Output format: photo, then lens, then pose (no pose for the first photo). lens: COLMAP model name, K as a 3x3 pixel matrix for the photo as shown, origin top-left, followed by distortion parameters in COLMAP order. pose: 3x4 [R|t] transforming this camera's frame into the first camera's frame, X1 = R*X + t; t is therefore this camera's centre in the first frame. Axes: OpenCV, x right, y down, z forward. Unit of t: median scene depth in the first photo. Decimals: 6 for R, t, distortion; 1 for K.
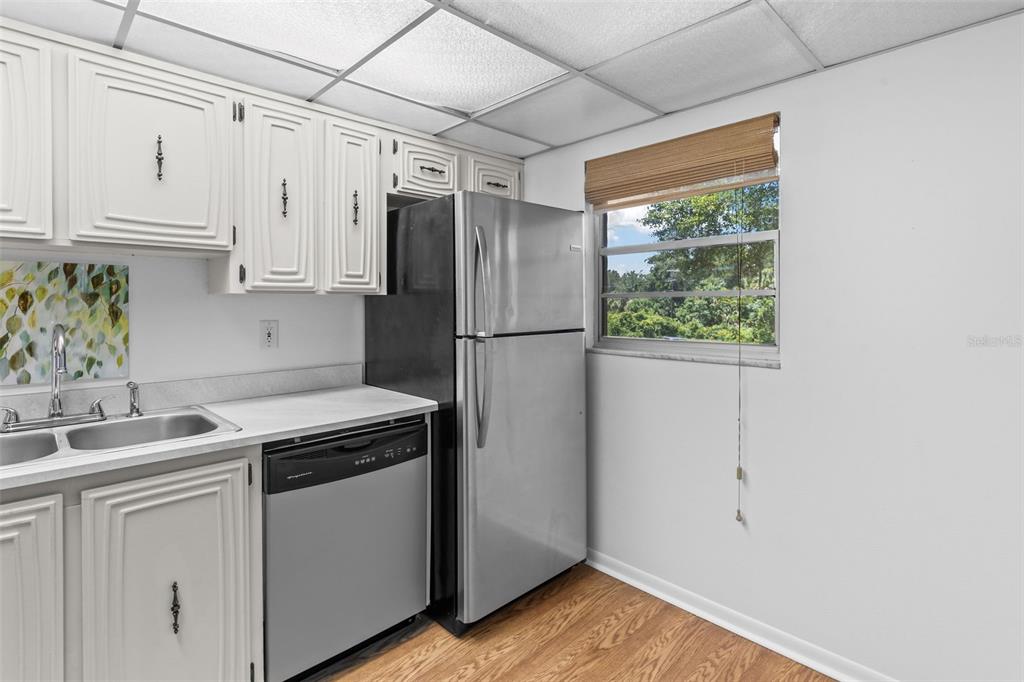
lens RADIAL K [[499.2, 0, 506.1], [0, 499.2, 306.6], [0, 0, 1]] dist [0.000836, -0.000130]
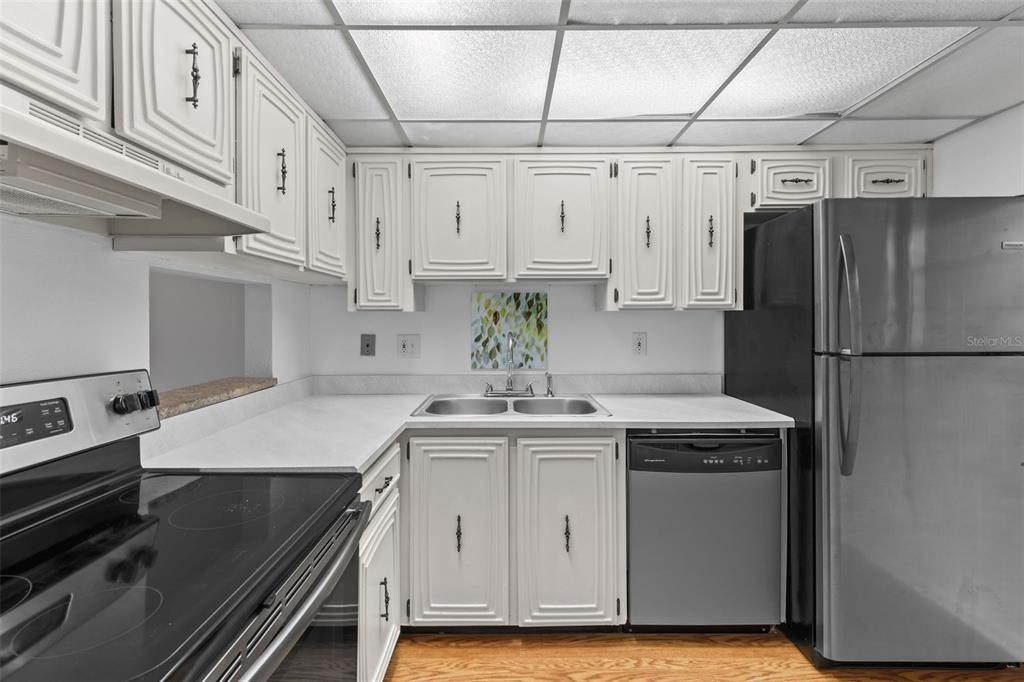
lens RADIAL K [[462.4, 0, 510.9], [0, 462.4, 322.2], [0, 0, 1]] dist [0.008718, -0.001577]
pose [[0.724703, 0.004481, -0.689047, 0.096626], [-0.003125, 0.999990, 0.003217, -0.000411], [0.689054, -0.000178, 0.724710, -0.048864]]
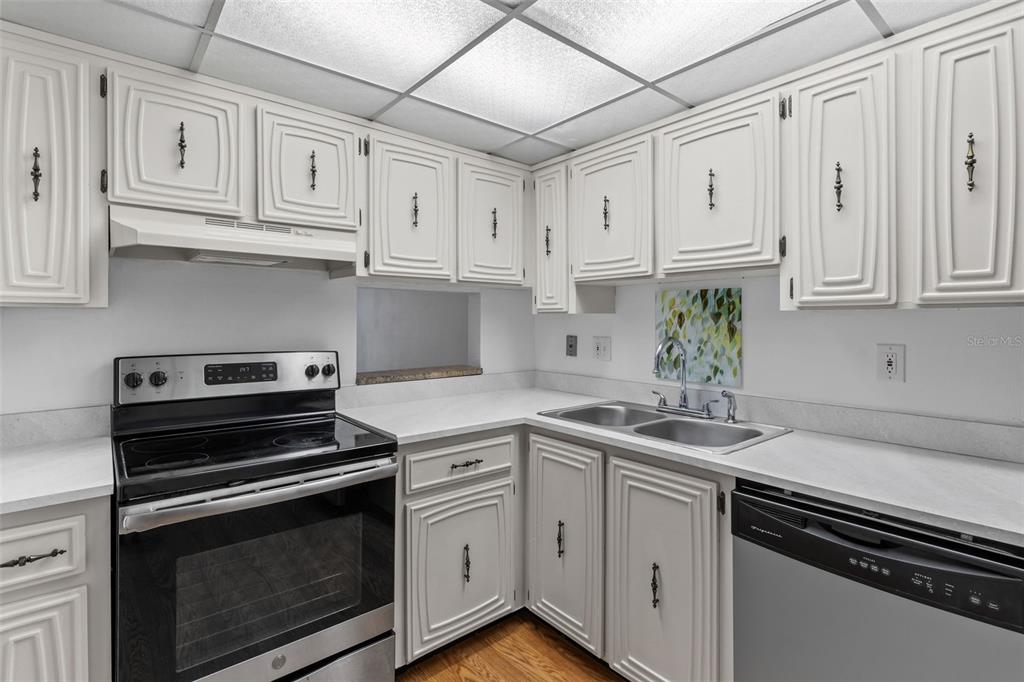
lens RADIAL K [[491.2, 0, 513.6], [0, 491.2, 324.0], [0, 0, 1]] dist [-0.001022, -0.000321]
pose [[-0.068347, 0.008062, -0.997629, 0.376498], [-0.008278, 0.999928, 0.008647, -0.006022], [0.997627, 0.008849, -0.068276, 0.577927]]
